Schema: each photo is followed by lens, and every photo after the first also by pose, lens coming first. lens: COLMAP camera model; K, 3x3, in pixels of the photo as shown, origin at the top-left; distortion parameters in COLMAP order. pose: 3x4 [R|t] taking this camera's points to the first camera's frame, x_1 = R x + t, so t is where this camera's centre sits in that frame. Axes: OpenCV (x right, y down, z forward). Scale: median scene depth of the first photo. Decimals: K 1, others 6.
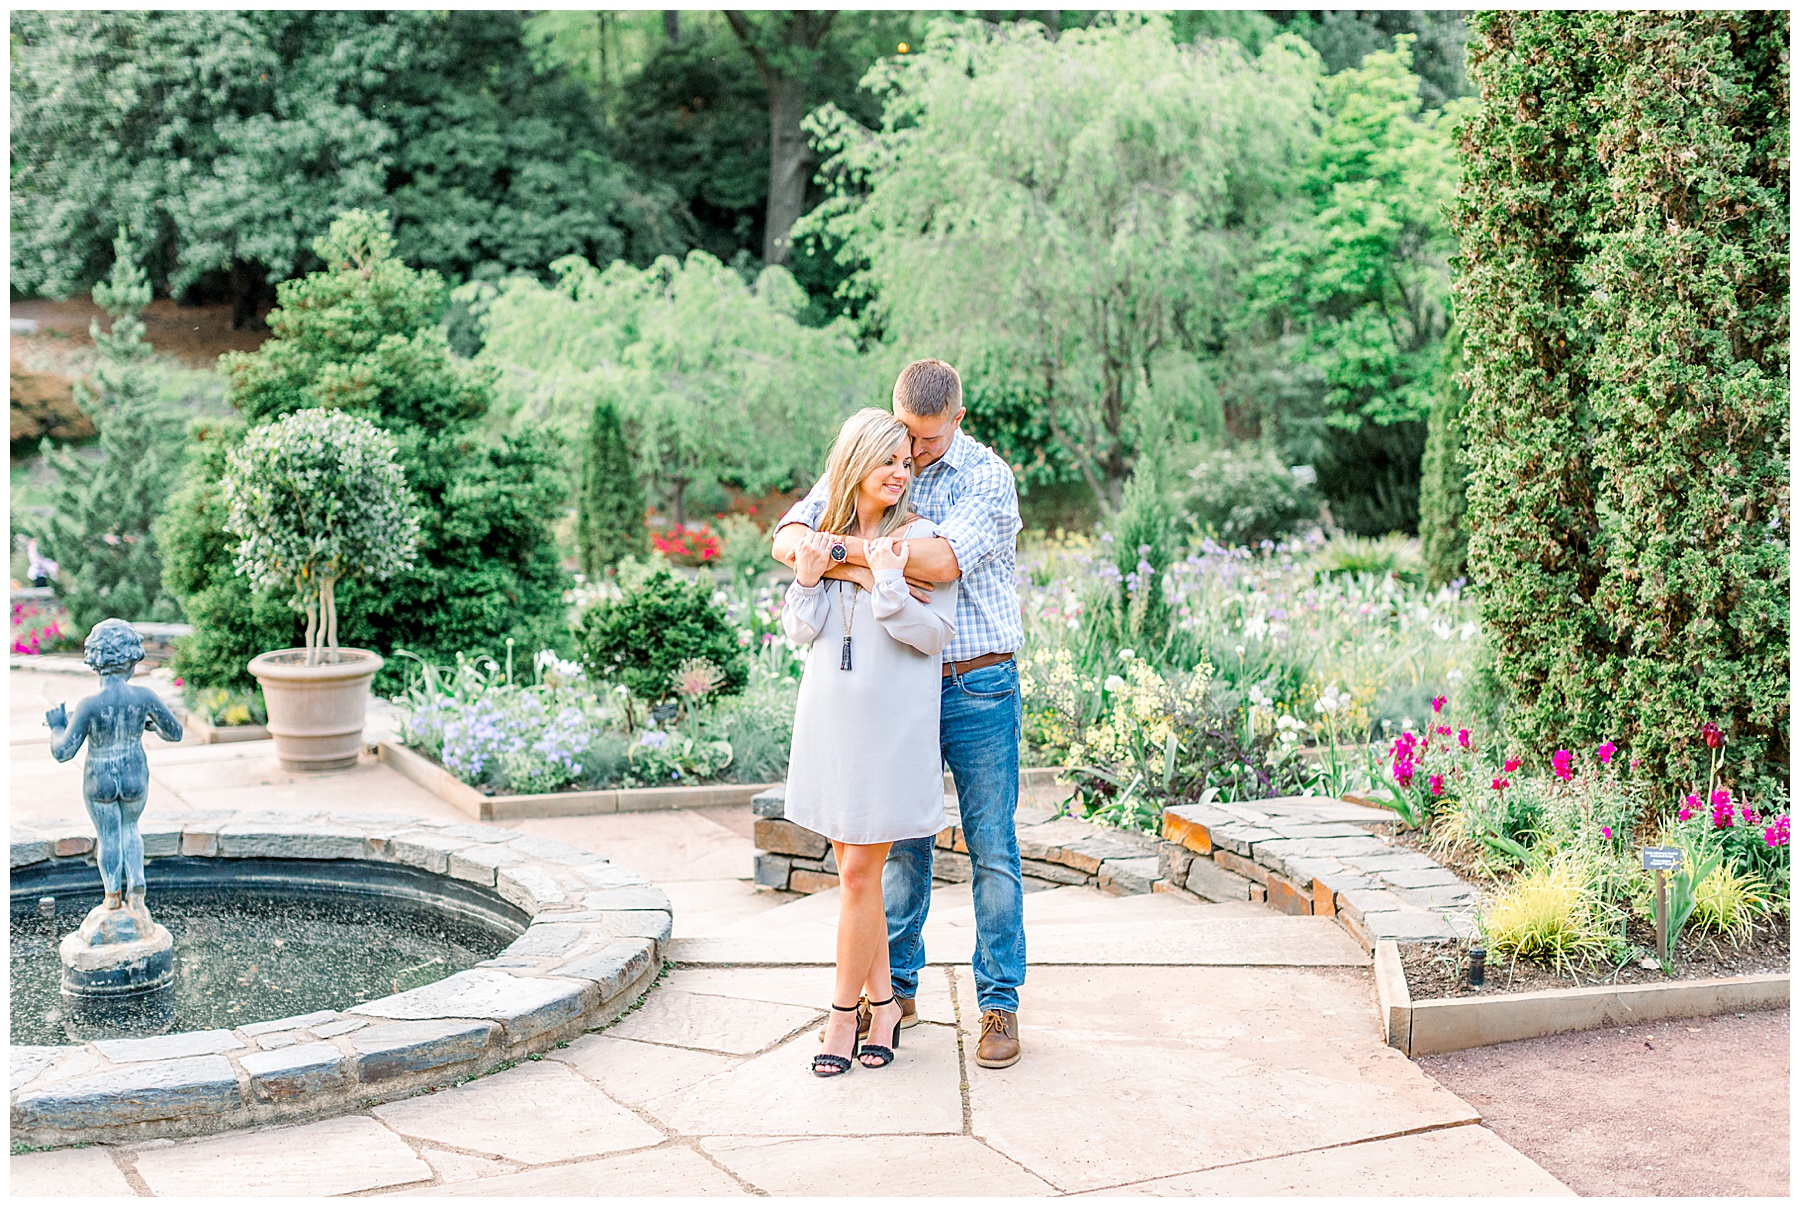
lens RADIAL K [[2625.1, 0, 900.0], [0, 2625.1, 603.5], [0, 0, 1]] dist [0.018418, -0.048518]
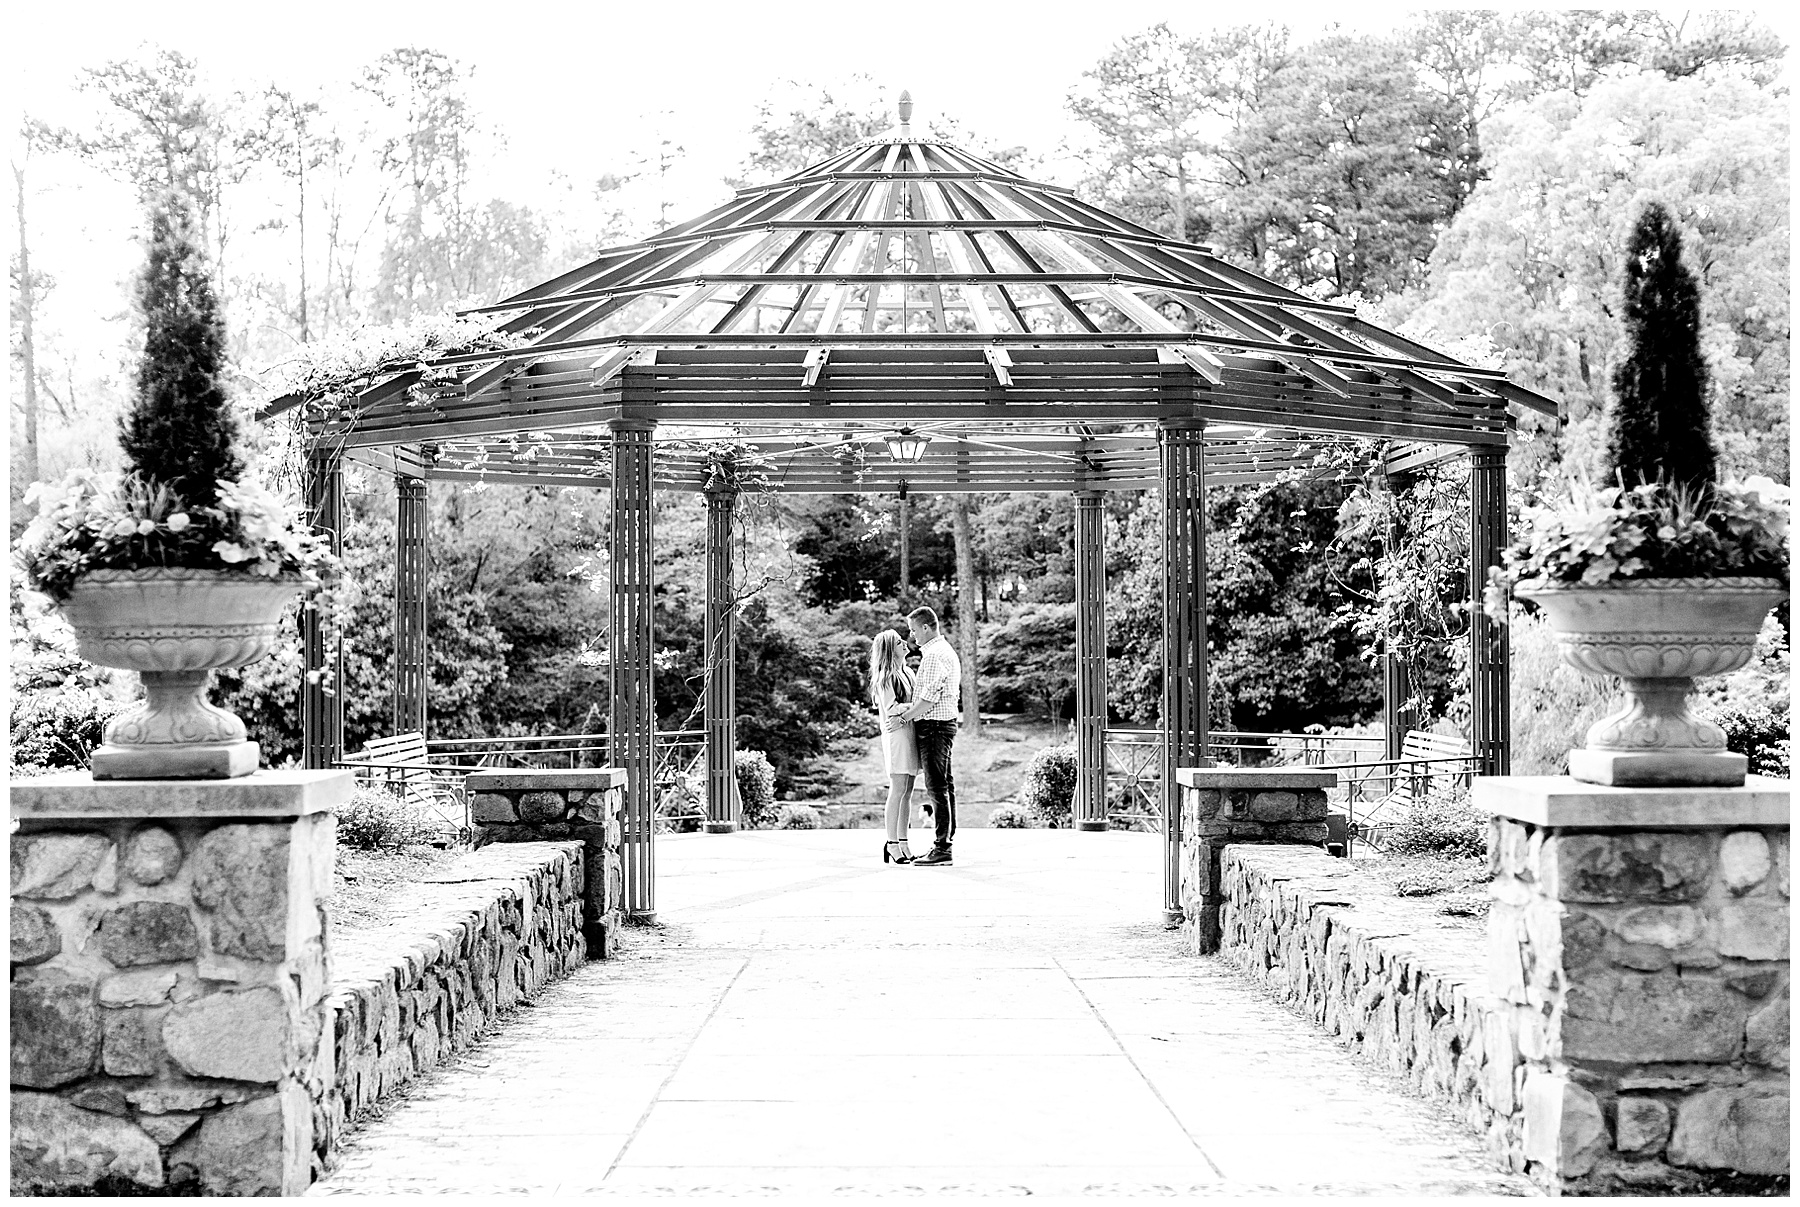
lens RADIAL K [[2772.7, 0, 900.0], [0, 2772.7, 603.5], [0, 0, 1]] dist [0.016716, 0.025414]
pose [[0.892306, -0.006268, -0.451388, 1.065968], [-0.056465, 0.990502, -0.125373, 0.112041], [0.447886, 0.137359, 0.883476, -1.959740]]
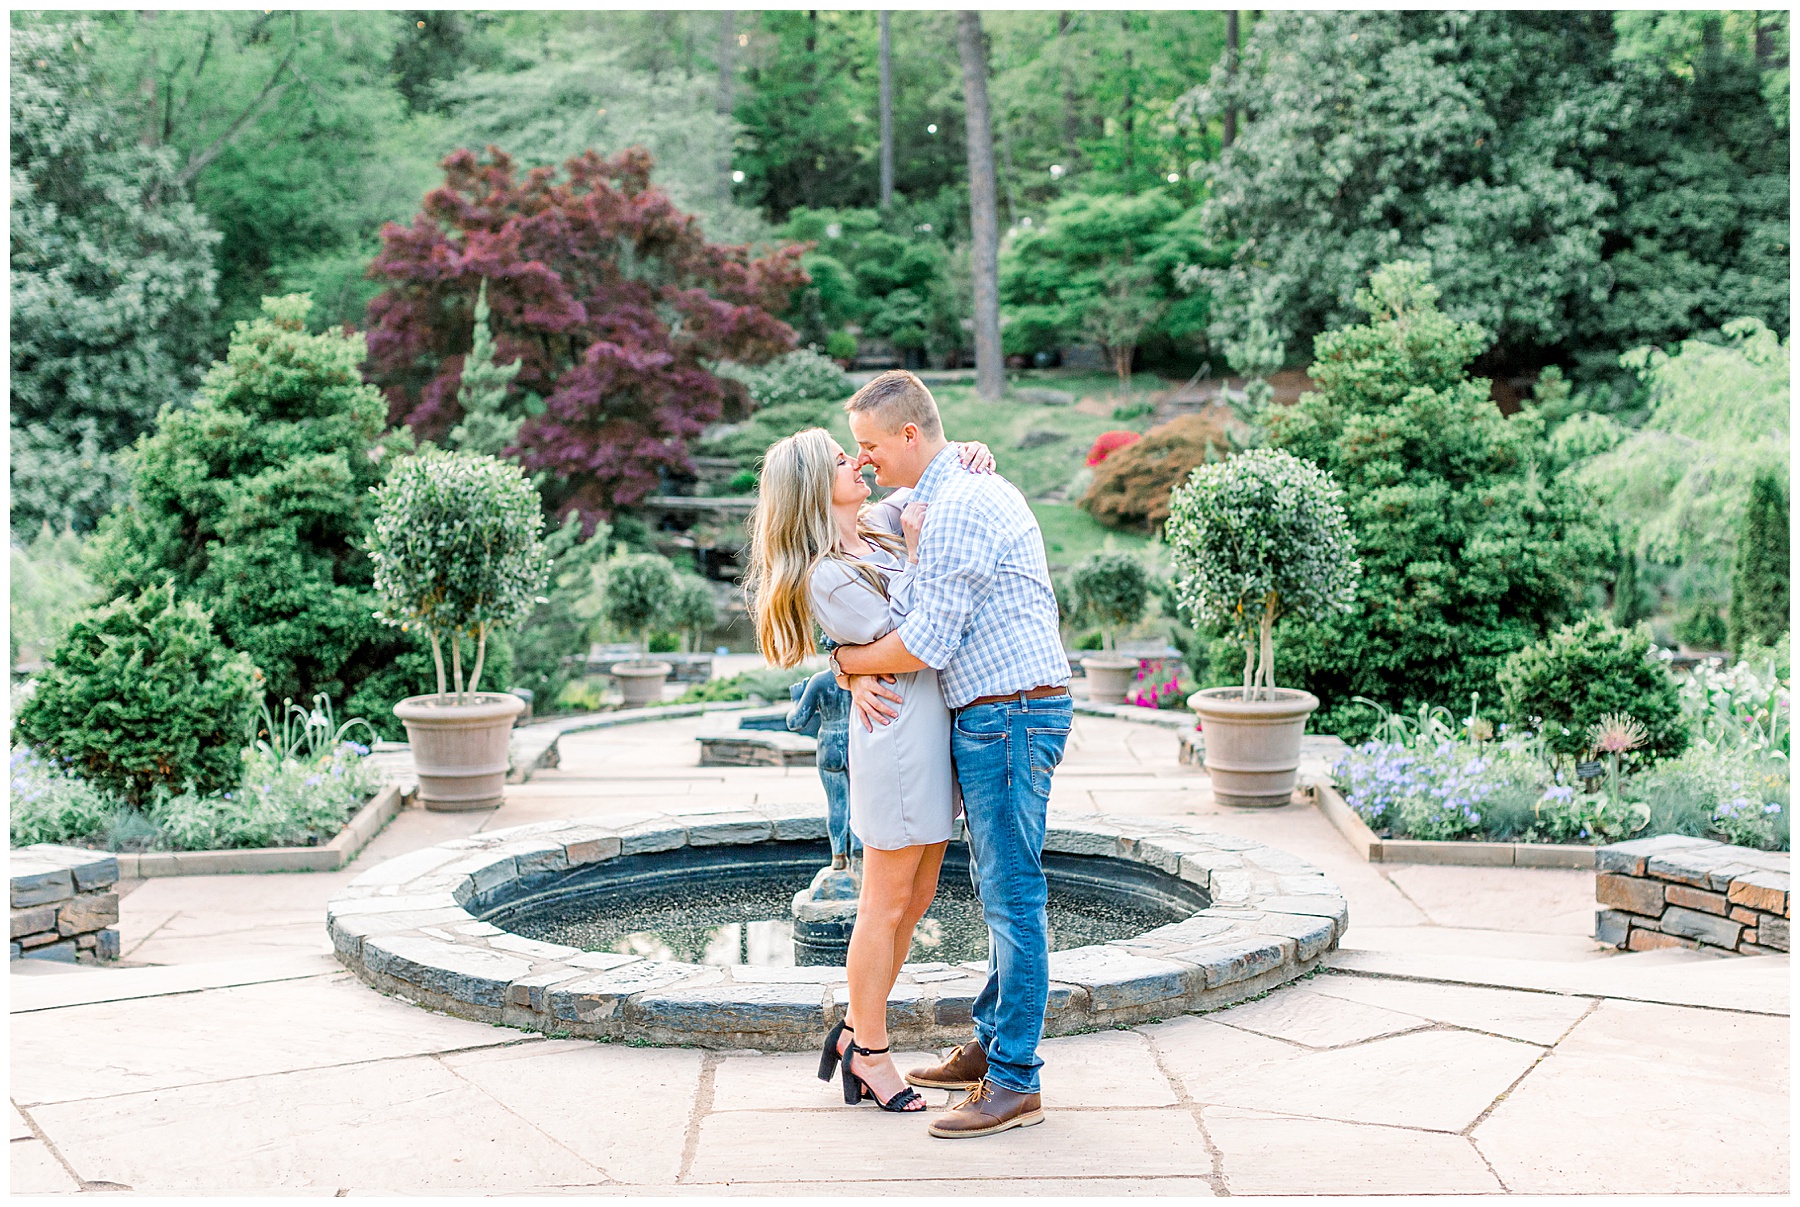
lens RADIAL K [[2772.7, 0, 900.0], [0, 2772.7, 603.5], [0, 0, 1]] dist [0.016716, 0.025414]
pose [[0.893939, 0.037684, -0.446601, 0.099512], [-0.053242, 0.998332, -0.022334, 0.012470], [0.445015, 0.043743, 0.894454, -0.012640]]
